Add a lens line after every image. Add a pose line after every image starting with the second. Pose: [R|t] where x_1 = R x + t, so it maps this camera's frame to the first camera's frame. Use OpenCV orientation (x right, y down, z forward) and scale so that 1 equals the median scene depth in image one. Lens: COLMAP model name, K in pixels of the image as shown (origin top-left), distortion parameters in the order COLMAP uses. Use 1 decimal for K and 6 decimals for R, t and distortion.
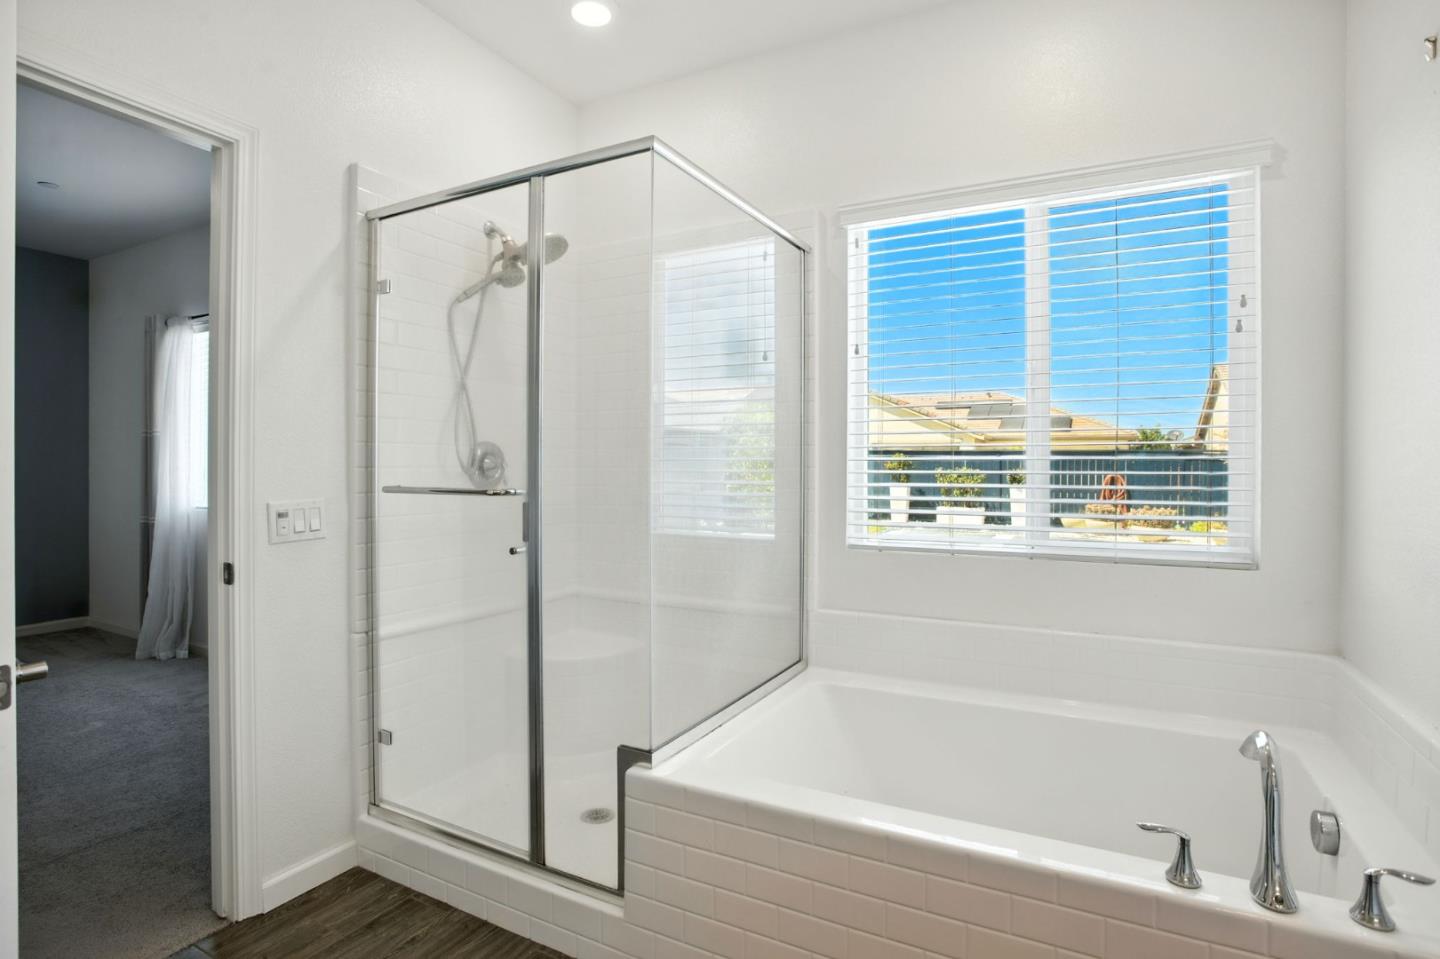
lens RADIAL K [[736.7, 0, 717.0], [0, 736.7, 472.7], [0, 0, 1]] dist [-0.047538, 0.019504]
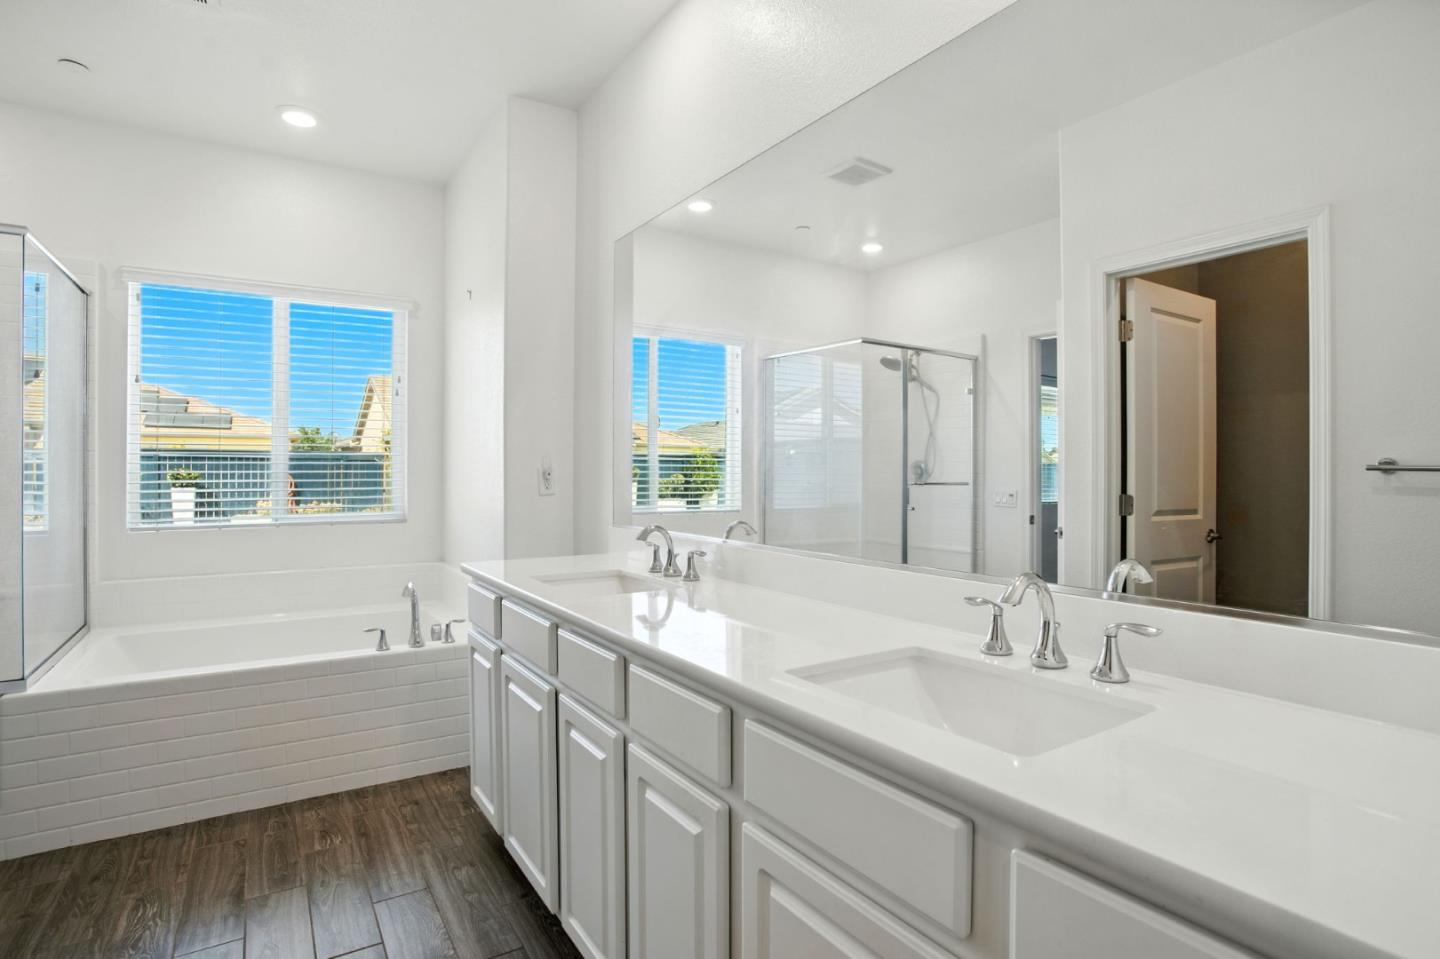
lens RADIAL K [[736.7, 0, 720.3], [0, 736.7, 473.7], [0, 0, 1]] dist [-0.047538, 0.019504]
pose [[0.493645, -0.007156, 0.869634, -0.454852], [0.004427, 0.999974, 0.005715, -0.001439], [-0.869652, 0.001028, 0.493664, -0.590557]]
